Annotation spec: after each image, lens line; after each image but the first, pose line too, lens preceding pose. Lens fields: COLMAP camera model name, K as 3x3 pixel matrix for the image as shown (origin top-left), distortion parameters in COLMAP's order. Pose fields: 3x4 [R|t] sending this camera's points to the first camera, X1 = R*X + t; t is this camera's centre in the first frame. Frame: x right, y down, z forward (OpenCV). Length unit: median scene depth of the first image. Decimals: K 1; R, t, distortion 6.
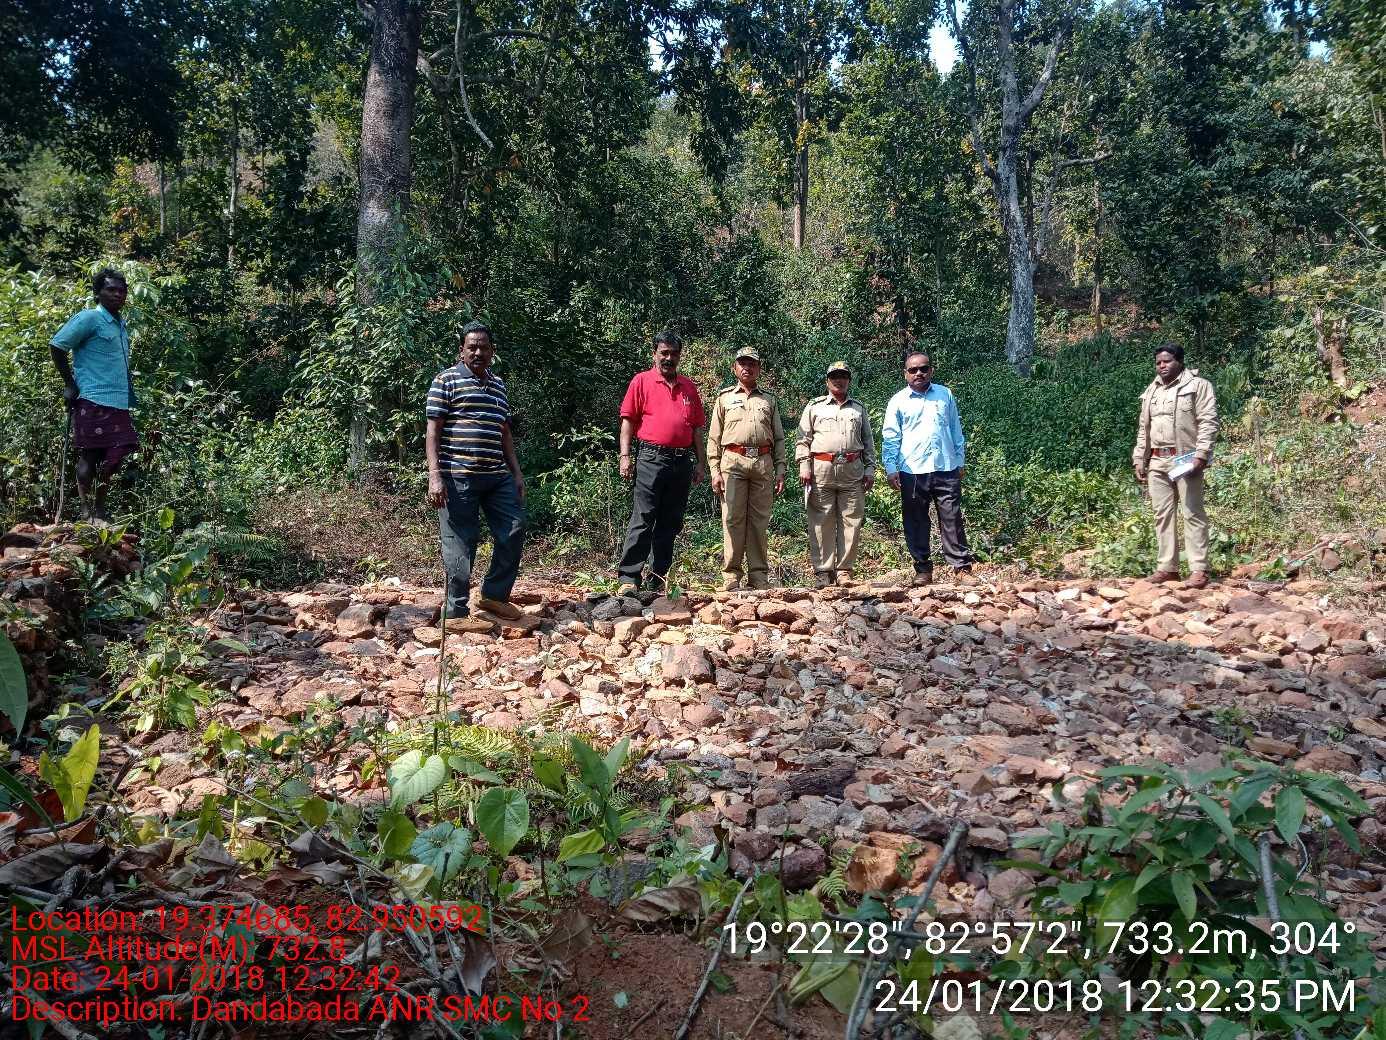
lens RADIAL K [[1061.3, 0, 693.0], [0, 1061.3, 520.0], [0, 0, 1]] dist [0.102355, -0.151840]
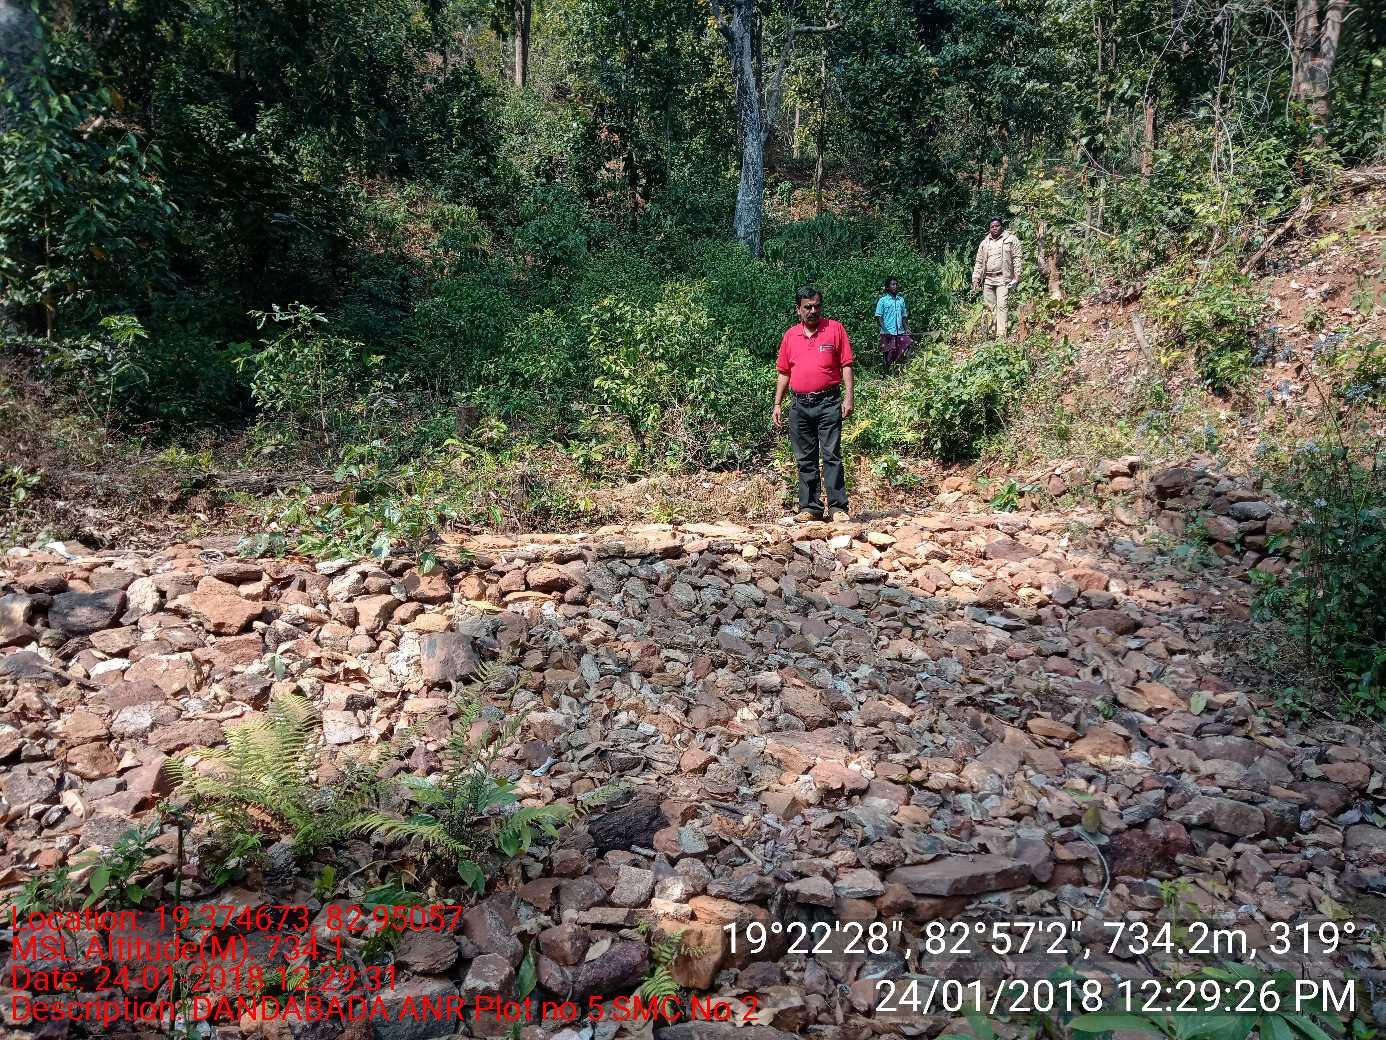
lens RADIAL K [[1061.3, 0, 693.0], [0, 1061.3, 520.0], [0, 0, 1]] dist [0.102355, -0.151840]
pose [[0.964152, -0.007499, 0.265245, -0.042190], [-0.029726, 0.990256, 0.136052, -0.091165], [-0.263681, -0.139059, 0.954534, 0.133636]]
